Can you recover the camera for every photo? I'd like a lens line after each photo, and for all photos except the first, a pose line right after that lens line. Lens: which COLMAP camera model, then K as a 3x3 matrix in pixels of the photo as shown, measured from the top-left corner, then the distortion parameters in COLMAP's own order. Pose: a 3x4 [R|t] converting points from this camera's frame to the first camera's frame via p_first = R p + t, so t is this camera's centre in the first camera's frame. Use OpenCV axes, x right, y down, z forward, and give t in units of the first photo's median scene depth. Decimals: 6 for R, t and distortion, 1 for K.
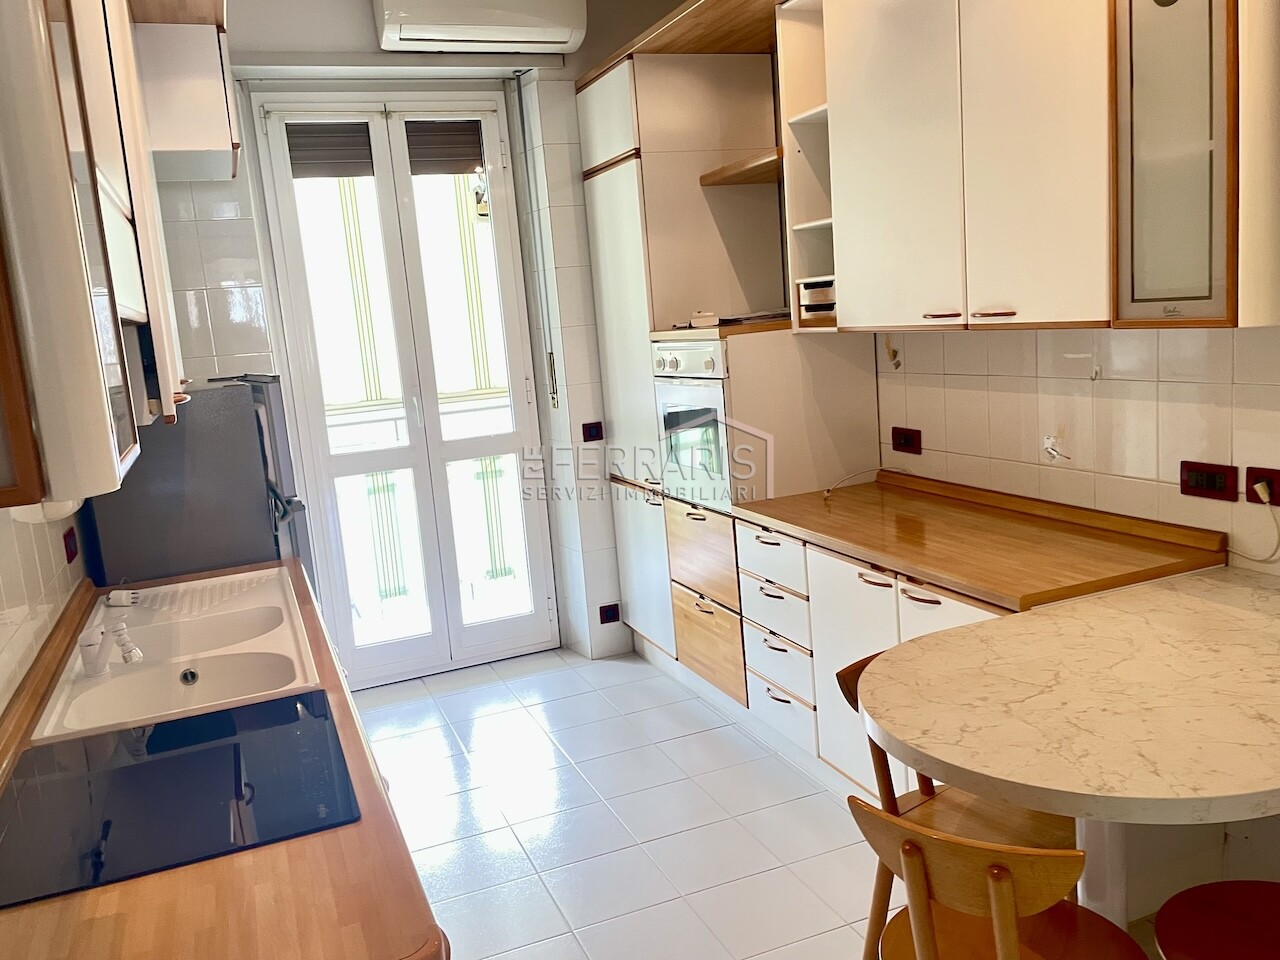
lens RADIAL K [[1038.8, 0, 636.1], [0, 1038.8, 486.6], [0, 0, 1]] dist [0.054578, -0.077574]
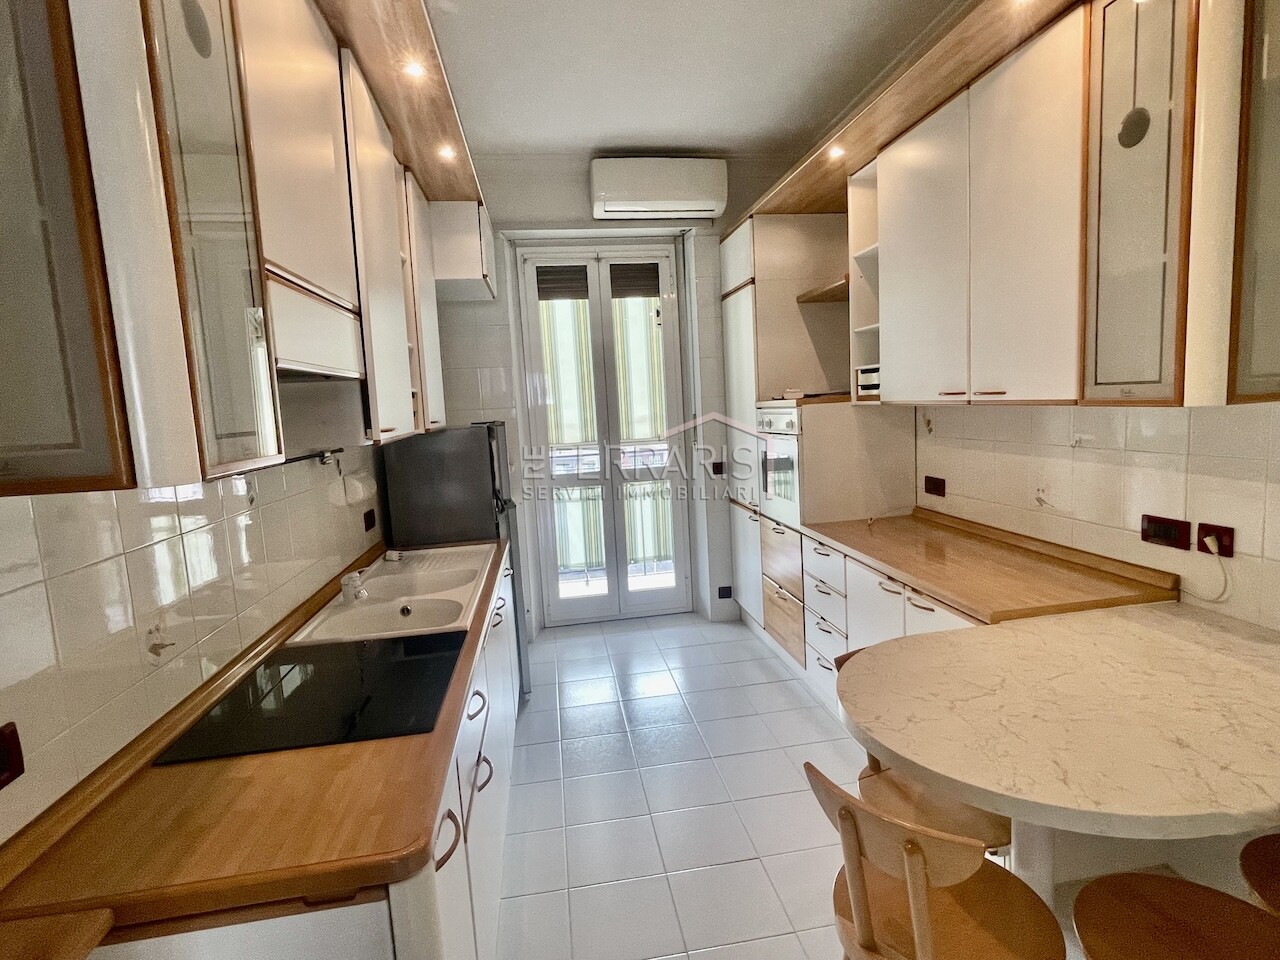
lens RADIAL K [[661.1, 0, 649.7], [0, 661.1, 480.0], [0, 0, 1]] dist [-0.013597, 0.003307]
pose [[0.975473, 0.055897, -0.212902, 0.078033], [-0.063373, 0.997584, -0.028447, -0.004118], [0.210798, 0.041242, 0.976659, 0.076751]]
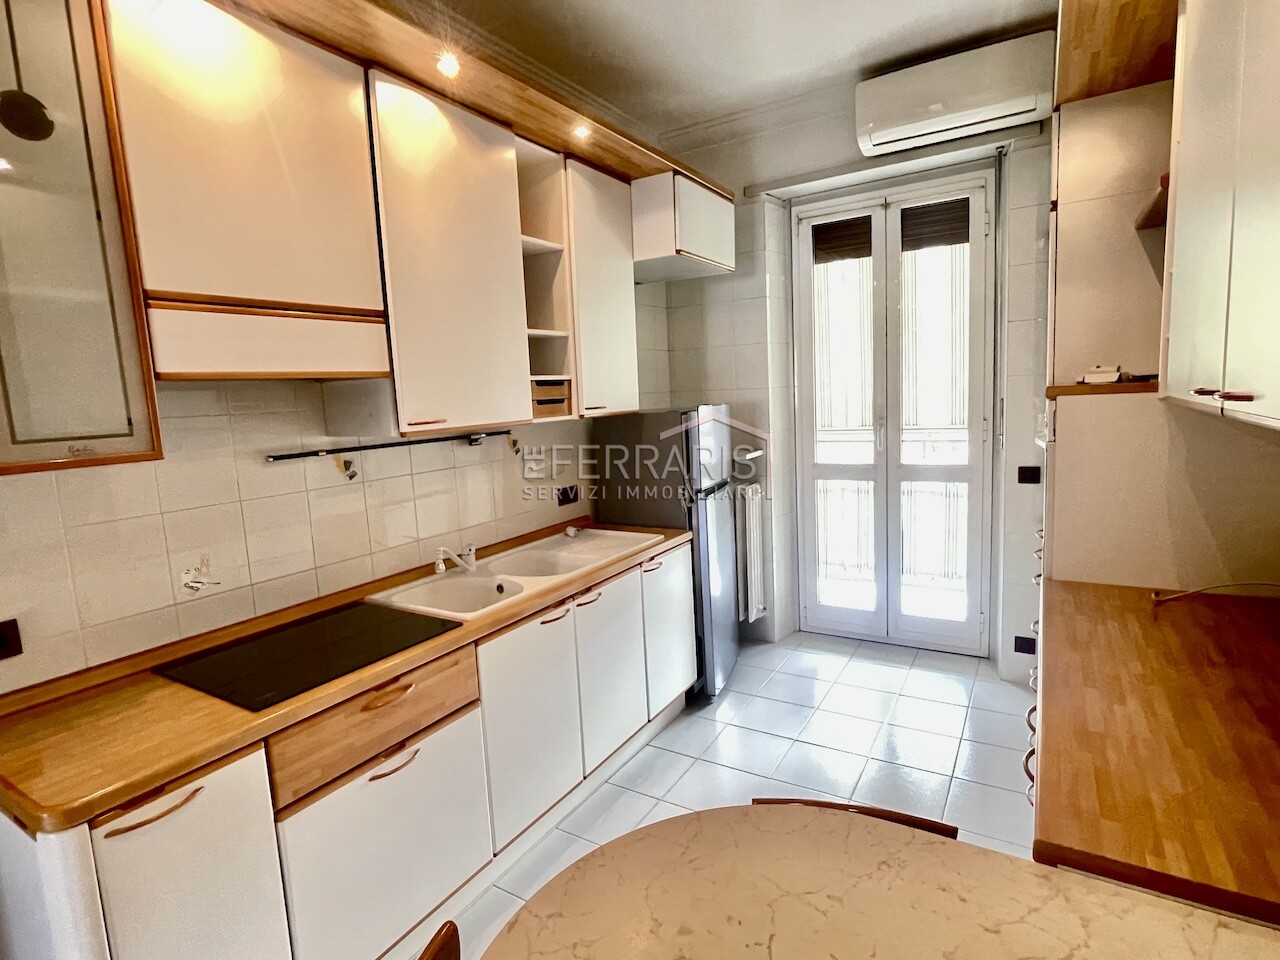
lens RADIAL K [[661.1, 0, 642.1], [0, 661.1, 474.1], [0, 0, 1]] dist [-0.013597, 0.003307]
pose [[0.595045, 0.152656, -0.789061, 0.321847], [-0.133281, 0.986944, 0.090430, -0.077530], [0.792564, 0.051357, 0.607623, 0.345775]]
